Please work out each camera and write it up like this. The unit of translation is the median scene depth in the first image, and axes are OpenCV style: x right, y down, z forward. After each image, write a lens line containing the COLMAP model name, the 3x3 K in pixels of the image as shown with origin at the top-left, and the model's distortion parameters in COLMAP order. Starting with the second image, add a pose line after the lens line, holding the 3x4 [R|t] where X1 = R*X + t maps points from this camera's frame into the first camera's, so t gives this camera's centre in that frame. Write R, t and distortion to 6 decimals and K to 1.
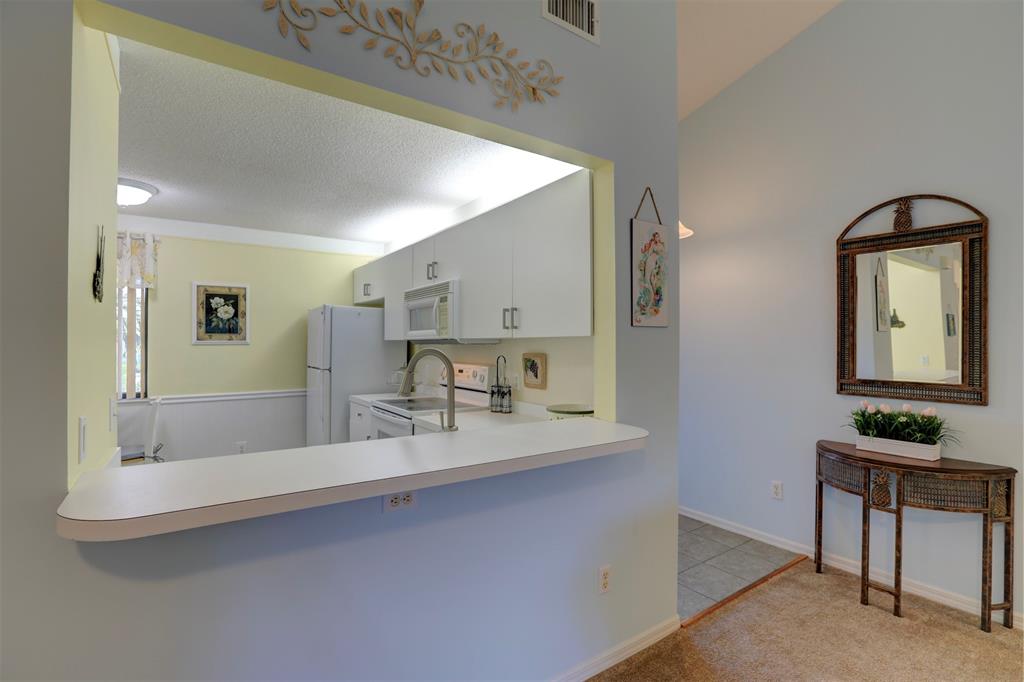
lens RADIAL K [[487.0, 0, 509.8], [0, 487.0, 341.4], [0, 0, 1]] dist [0.000054, 0.000321]
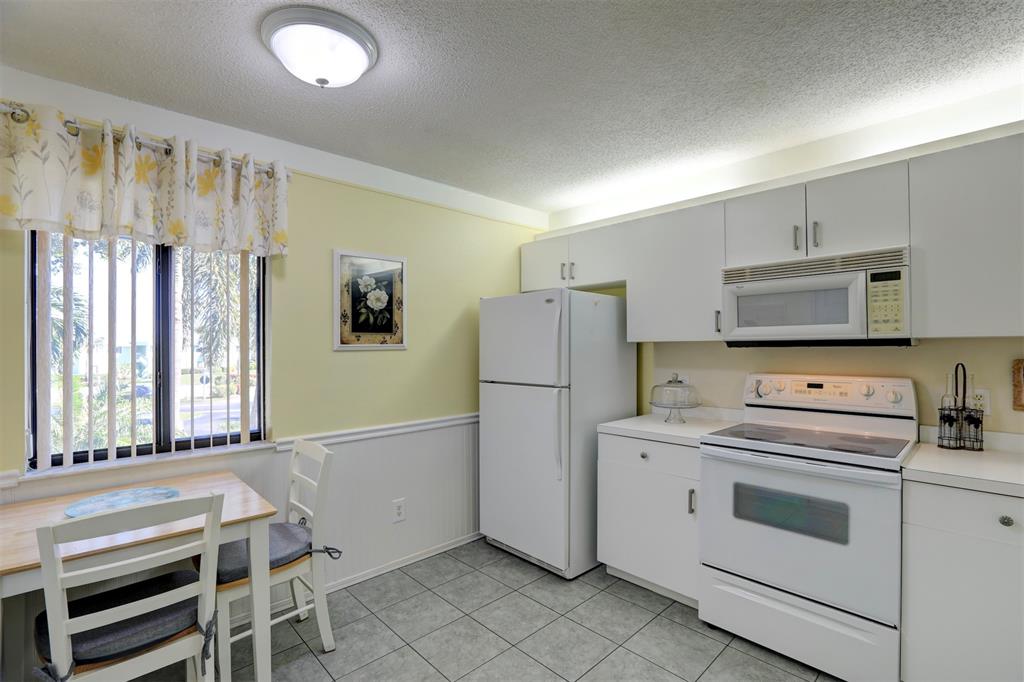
lens RADIAL K [[464.5, 0, 515.2], [0, 464.5, 343.3], [0, 0, 1]] dist [-0.030538, -0.000228]
pose [[0.982537, -0.006169, 0.185965, -0.525531], [0.005849, 0.999980, 0.002271, -0.002694], [-0.185976, -0.001143, 0.982554, 0.370600]]
